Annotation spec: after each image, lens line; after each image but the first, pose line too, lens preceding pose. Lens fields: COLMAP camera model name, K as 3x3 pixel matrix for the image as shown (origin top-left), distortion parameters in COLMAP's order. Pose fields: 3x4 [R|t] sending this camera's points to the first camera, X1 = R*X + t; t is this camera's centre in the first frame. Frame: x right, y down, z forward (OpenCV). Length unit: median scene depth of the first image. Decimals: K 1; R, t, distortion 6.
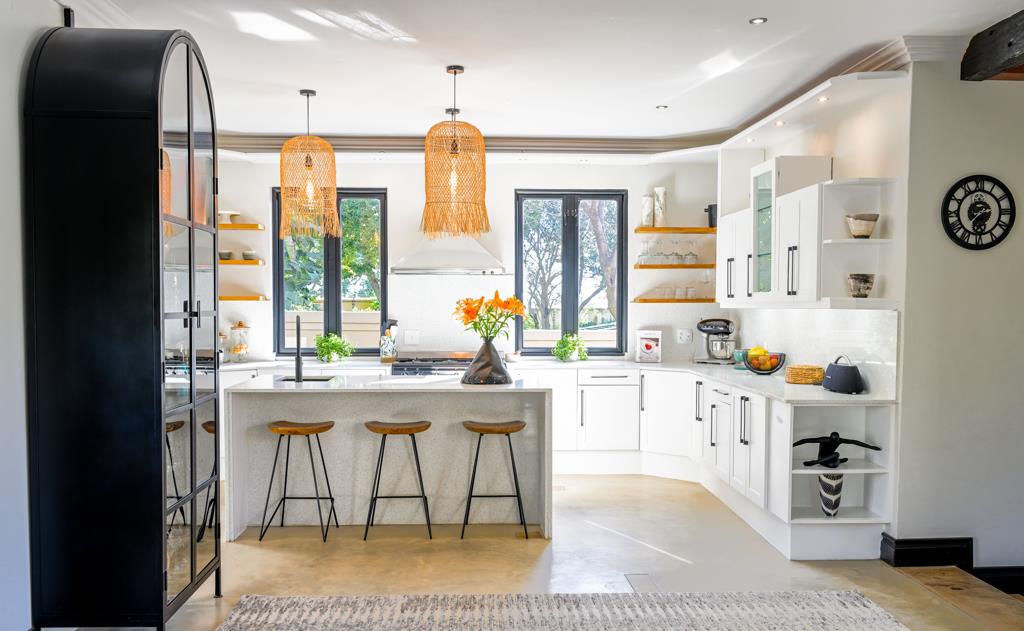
lens RADIAL K [[966.4, 0, 512.0], [0, 966.4, 315.5], [0, 0, 1]] dist [0.177517, 0.003537]
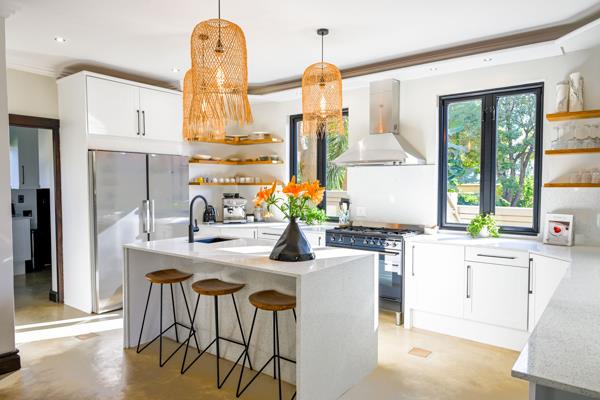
lens RADIAL K [[411.2, 0, 300.0], [0, 411.2, 200.0], [0, 0, 1]] dist [0.023637, 0.001998]
pose [[0.761548, 0.024498, -0.647645, 0.217973], [-0.011418, 0.999637, 0.024386, -0.007234], [0.648007, -0.011176, 0.761552, 0.484997]]
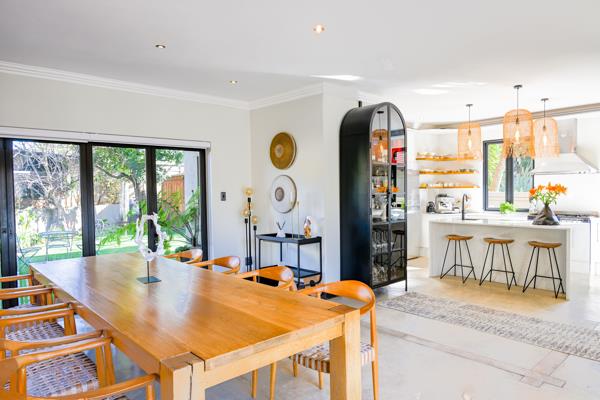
lens RADIAL K [[411.2, 0, 300.0], [0, 411.2, 200.0], [0, 0, 1]] dist [0.023637, 0.001998]
pose [[0.650343, 0.007755, -0.759601, 0.240637], [0.002746, 0.999917, 0.012560, 0.000999], [0.759635, -0.010254, 0.650268, -0.013047]]
